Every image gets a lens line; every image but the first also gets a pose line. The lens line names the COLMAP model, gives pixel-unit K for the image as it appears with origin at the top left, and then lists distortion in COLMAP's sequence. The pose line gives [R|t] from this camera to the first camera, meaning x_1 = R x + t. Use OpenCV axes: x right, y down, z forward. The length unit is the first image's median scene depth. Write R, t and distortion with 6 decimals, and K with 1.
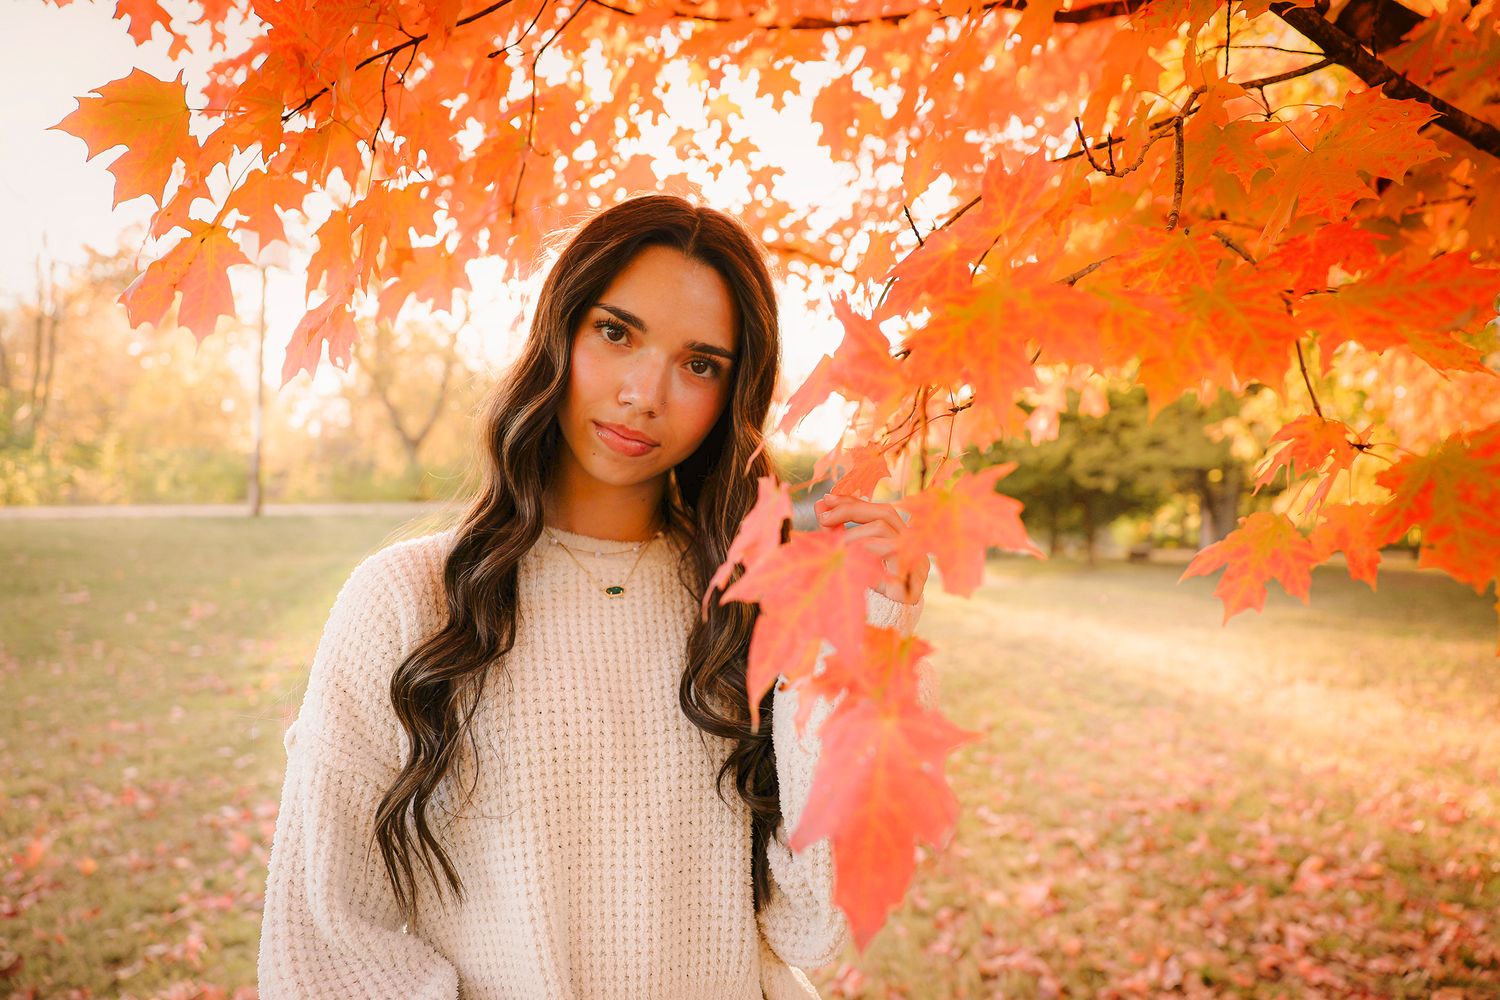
lens RADIAL K [[1011.2, 0, 762.6], [0, 1011.2, 503.4], [0, 0, 1]] dist [-0.102381, 0.077632]
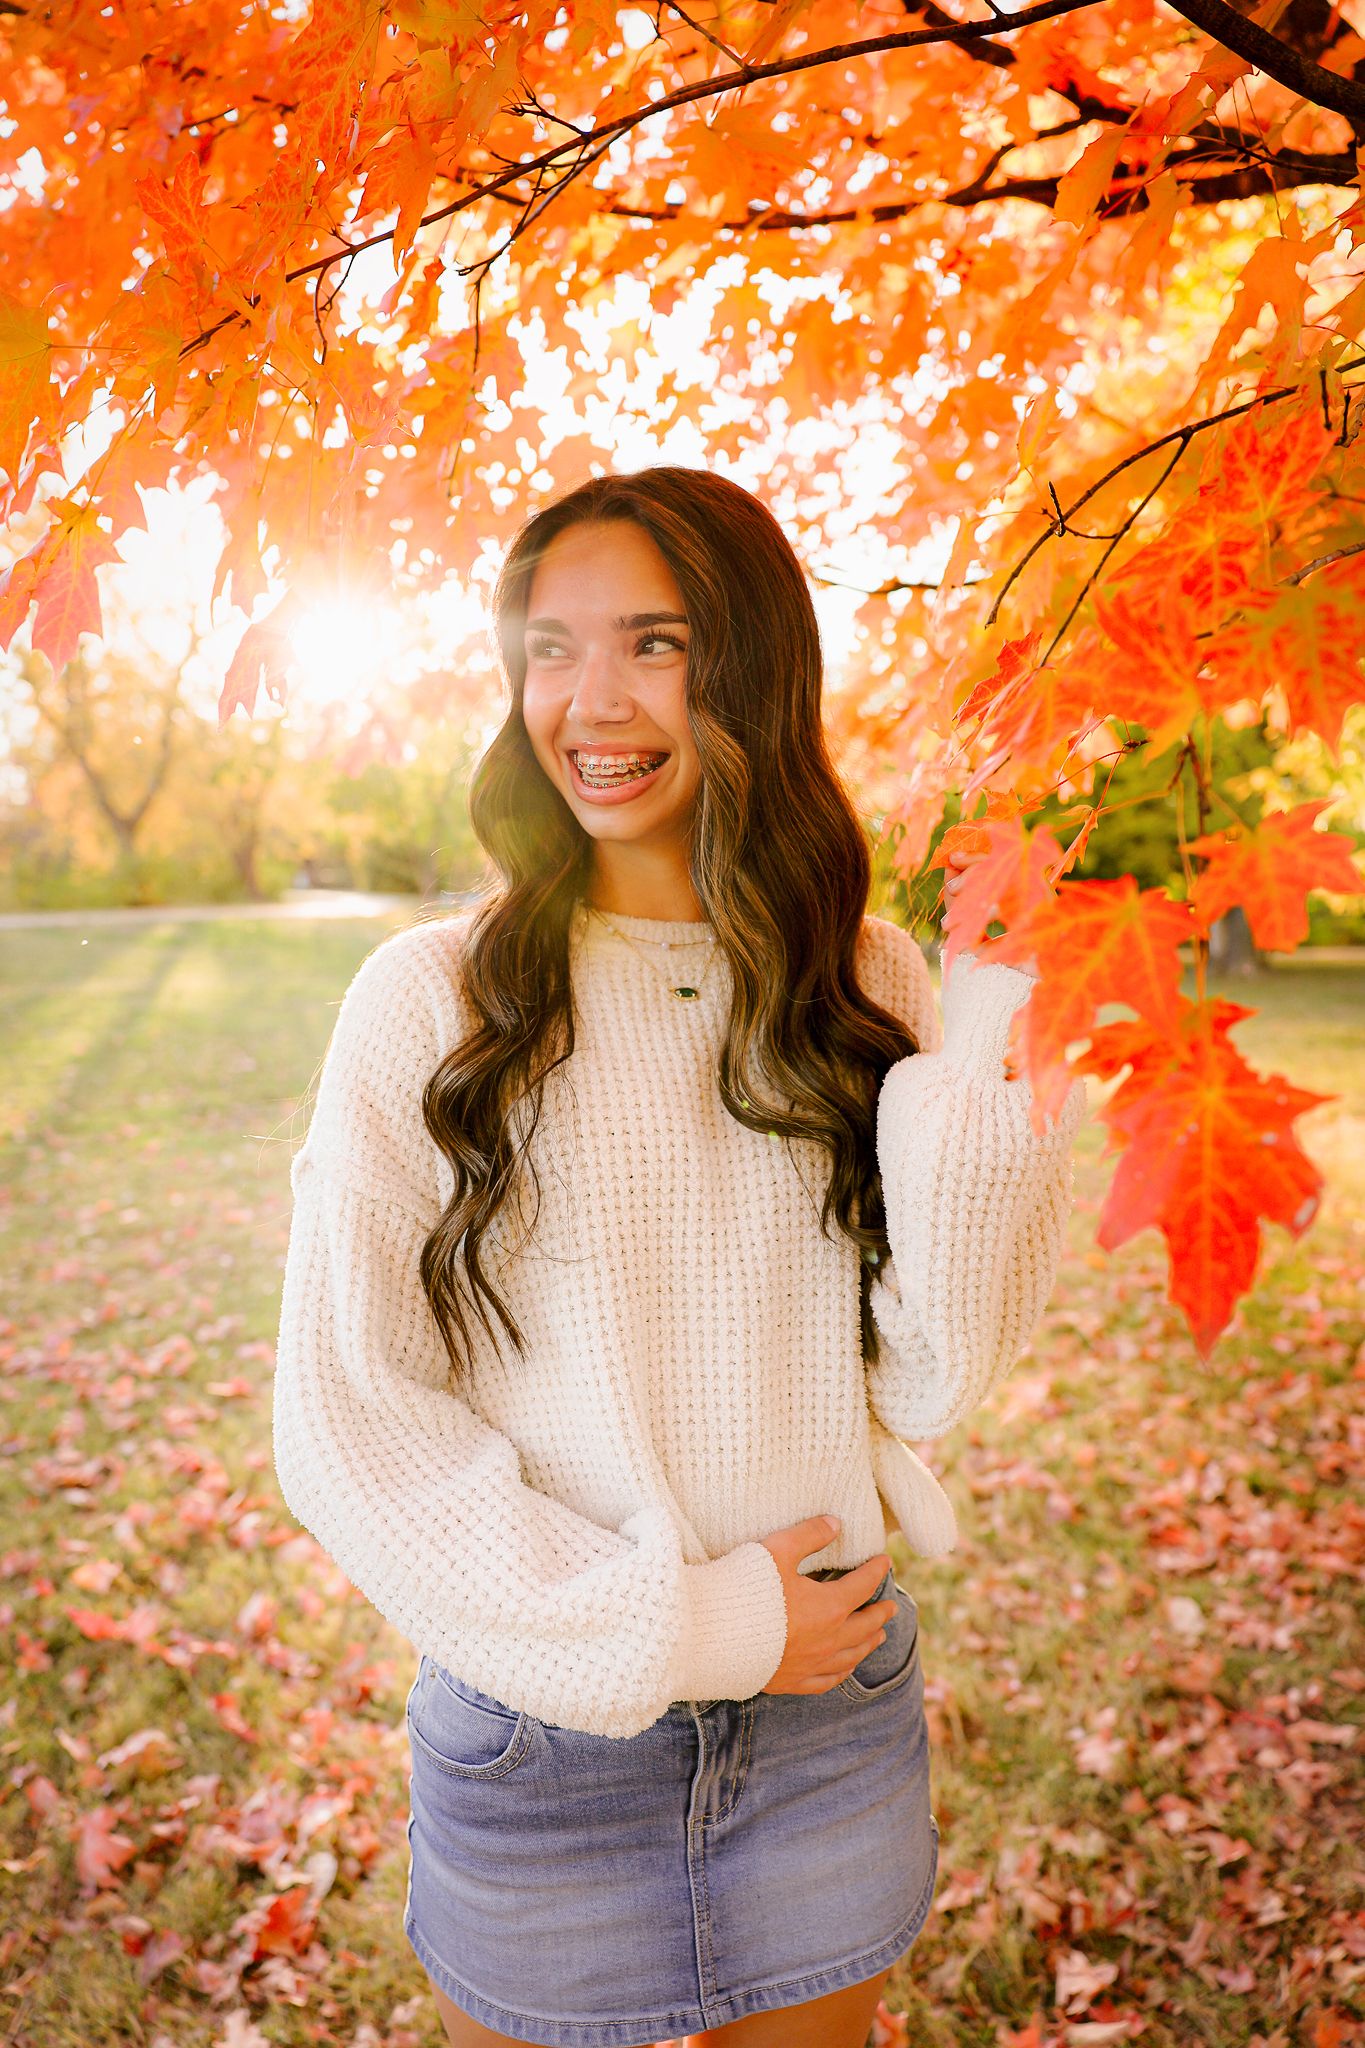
lens RADIAL K [[1380.6, 0, 689.2], [0, 1380.6, 1044.1], [0, 0, 1]] dist [-0.102381, 0.077632]
pose [[0.998293, -0.025957, 0.052313, -0.161562], [0.020274, 0.994119, 0.106382, 0.016658], [-0.054767, -0.105140, 0.992948, -0.064906]]
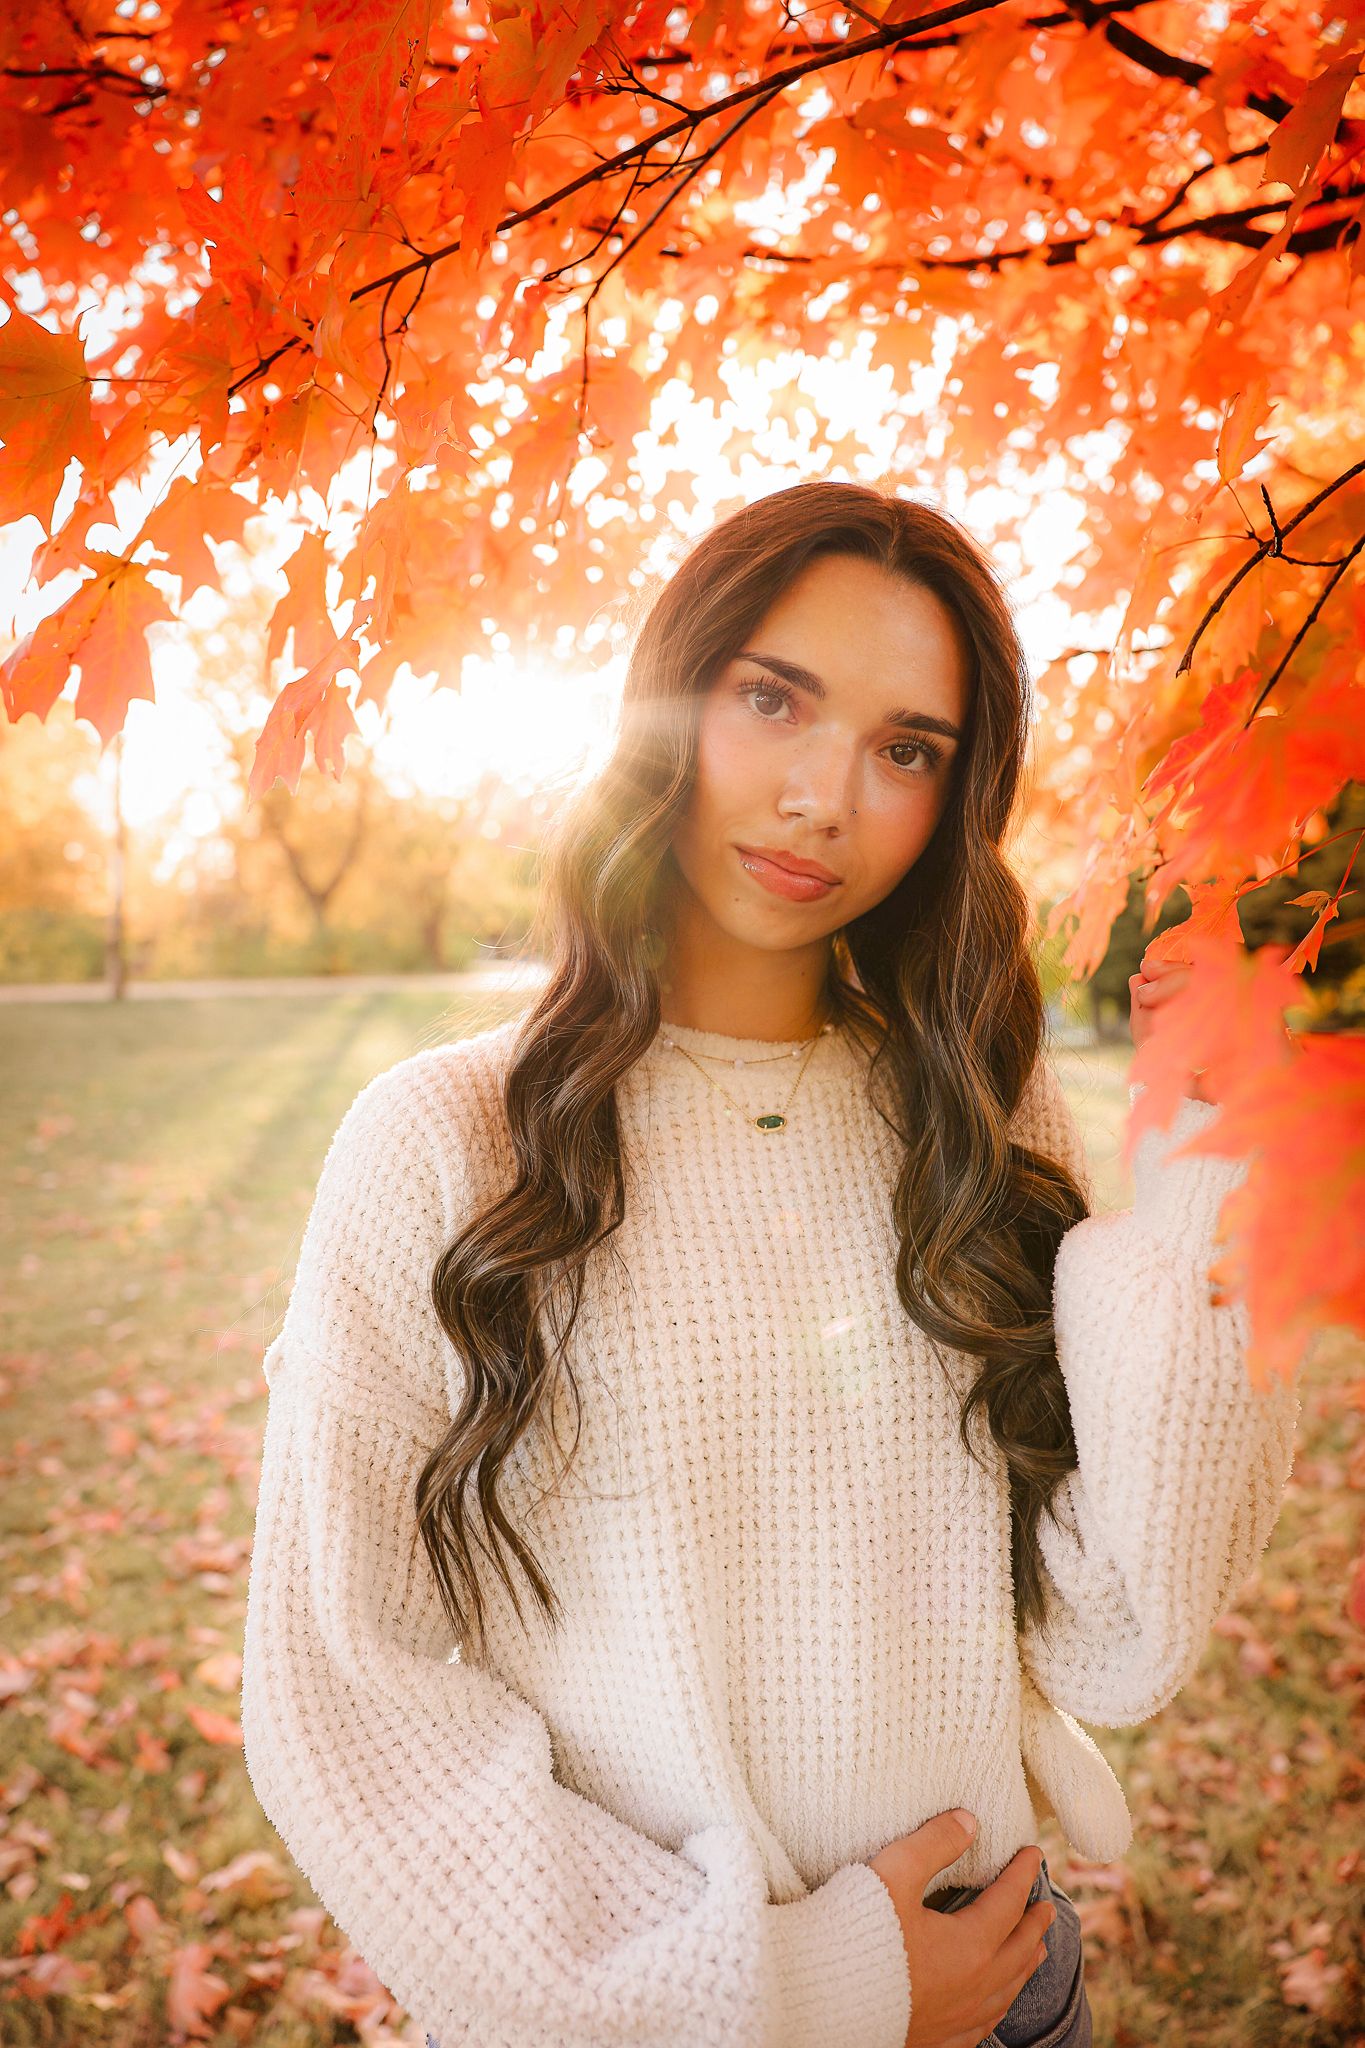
lens RADIAL K [[1380.6, 0, 690.0], [0, 1380.6, 1037.0], [0, 0, 1]] dist [-0.102381, 0.077632]
pose [[0.997217, -0.010645, -0.073789, -0.114145], [0.014089, 0.998827, 0.046317, -0.004295], [0.073210, -0.047228, 0.996198, 0.124739]]
